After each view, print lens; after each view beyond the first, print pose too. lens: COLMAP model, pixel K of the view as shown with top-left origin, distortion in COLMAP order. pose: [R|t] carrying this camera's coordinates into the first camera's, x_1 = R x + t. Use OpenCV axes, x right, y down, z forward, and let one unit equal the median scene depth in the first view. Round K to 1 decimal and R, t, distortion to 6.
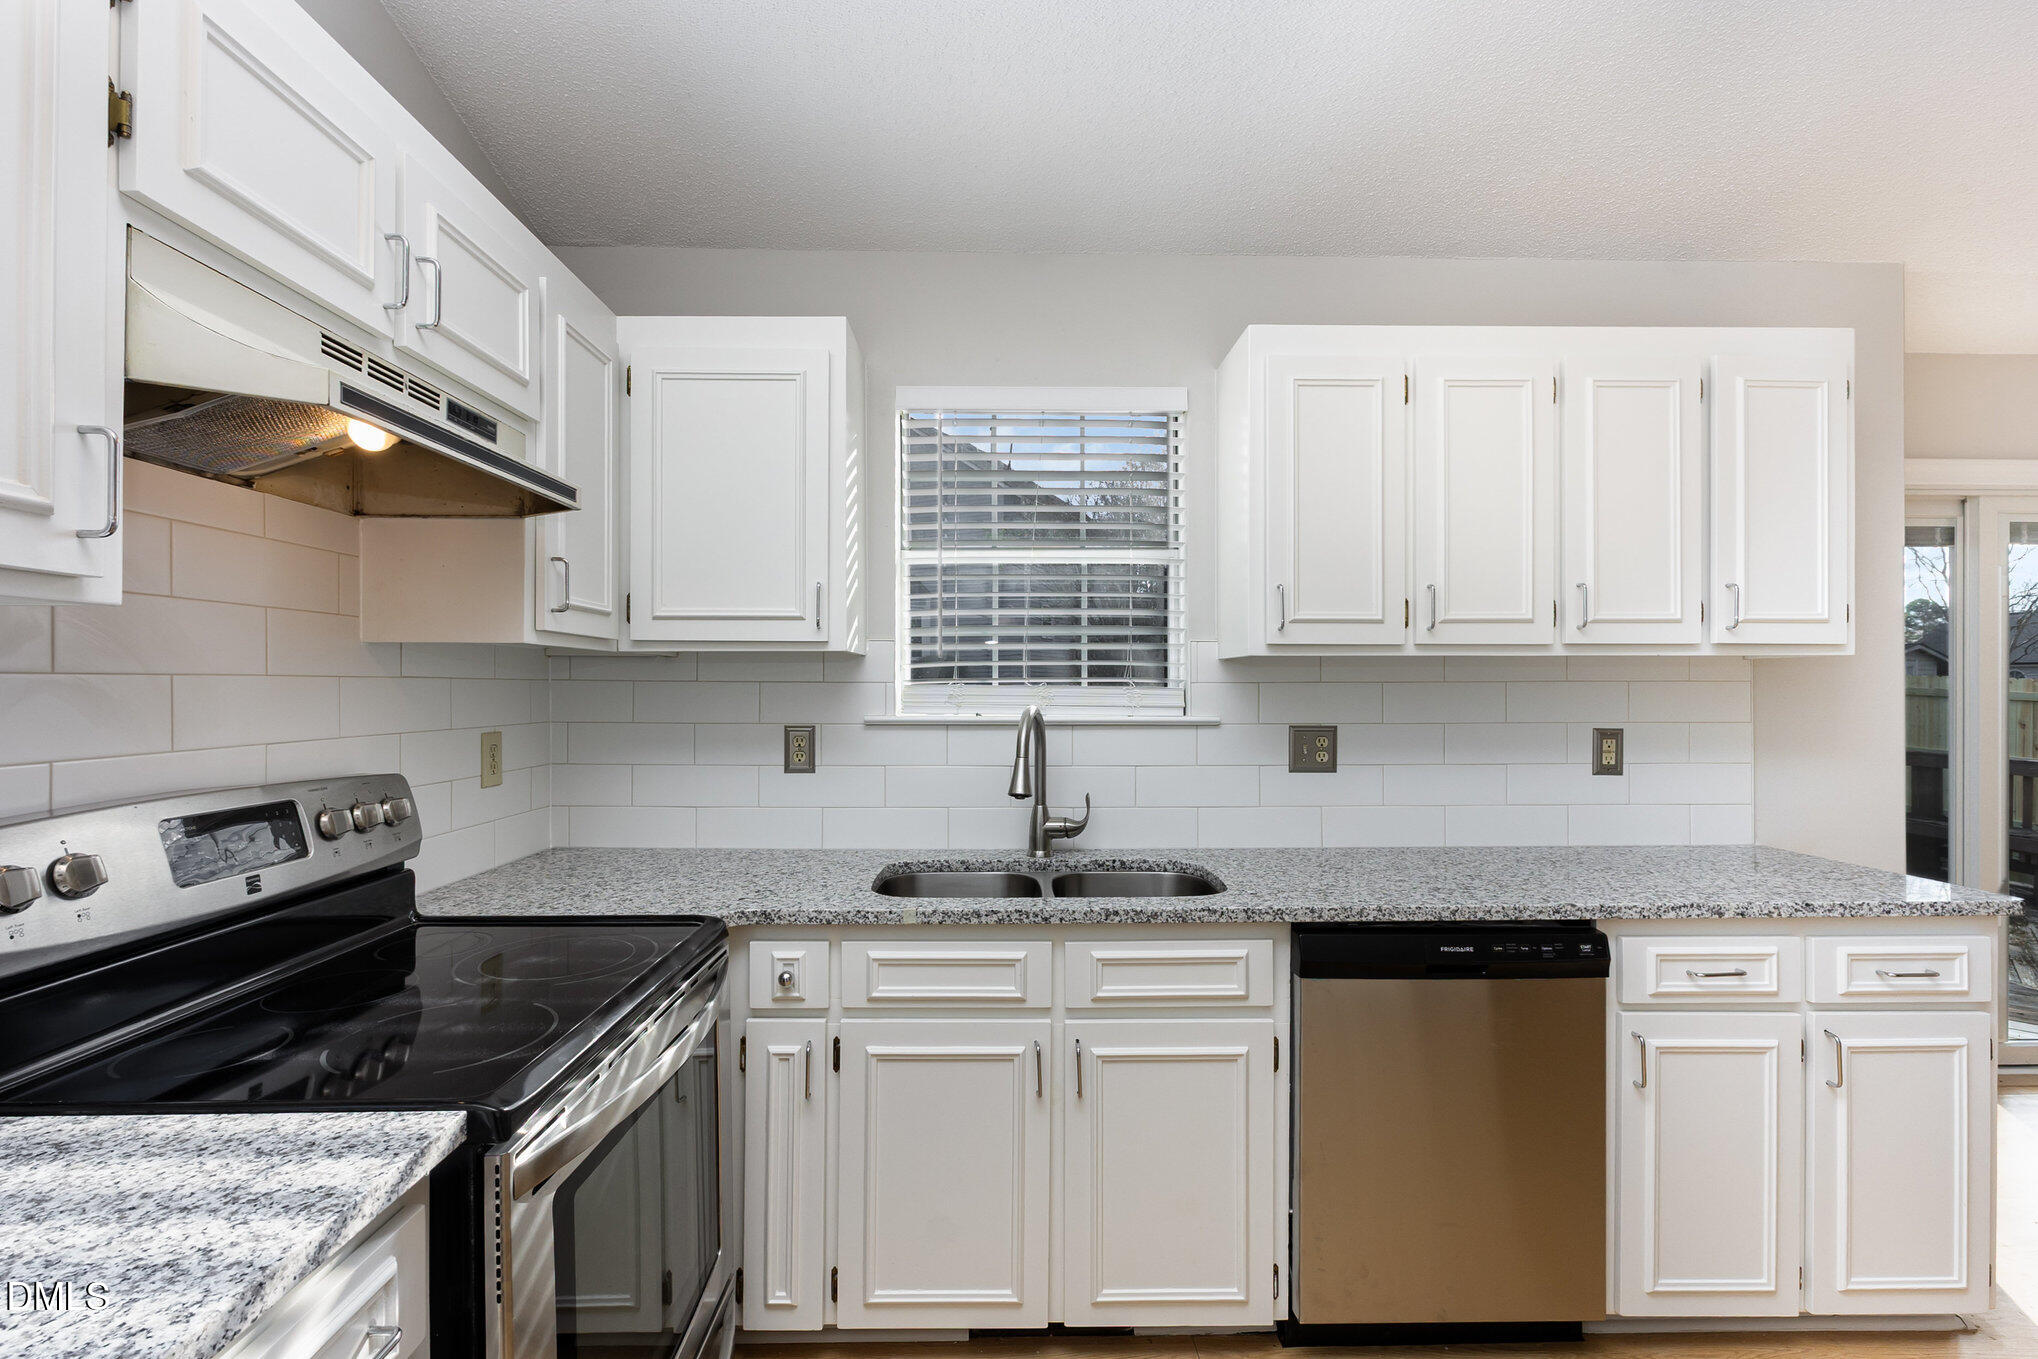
lens RADIAL K [[903.8, 0, 1019.0], [0, 903.8, 679.5], [0, 0, 1]] dist [0.001547, 0.000088]
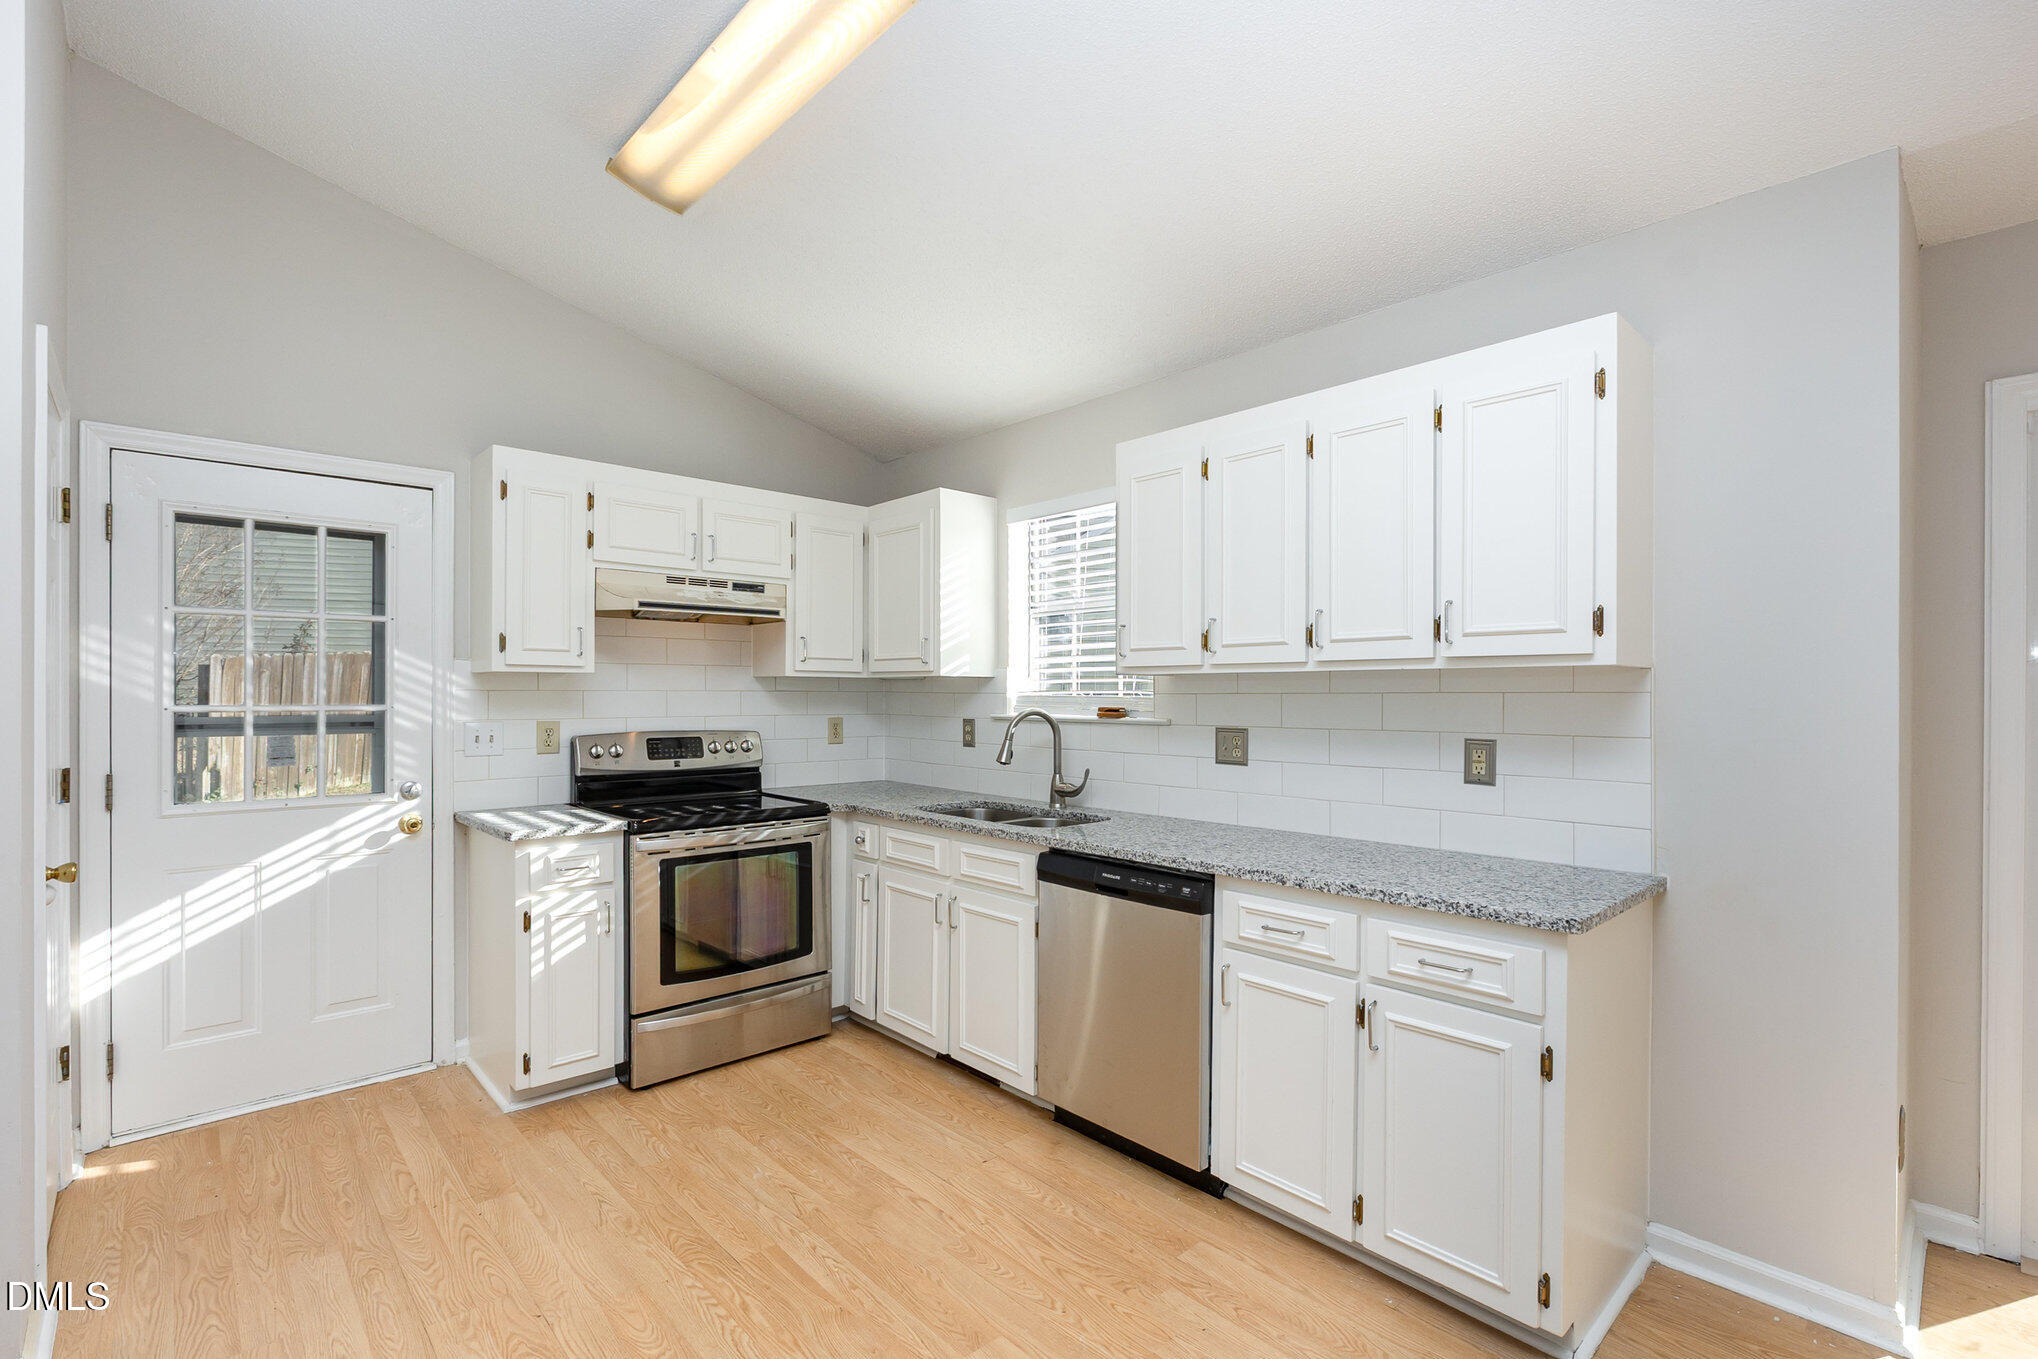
lens RADIAL K [[890.8, 0, 1024.3], [0, 890.8, 692.1], [0, 0, 1]] dist [0.002060, 0.000306]
pose [[0.679603, 0.000021, -0.733580, 1.357521], [0.003148, 0.999991, 0.002946, -0.004441], [0.733573, -0.004311, 0.679597, -0.078928]]
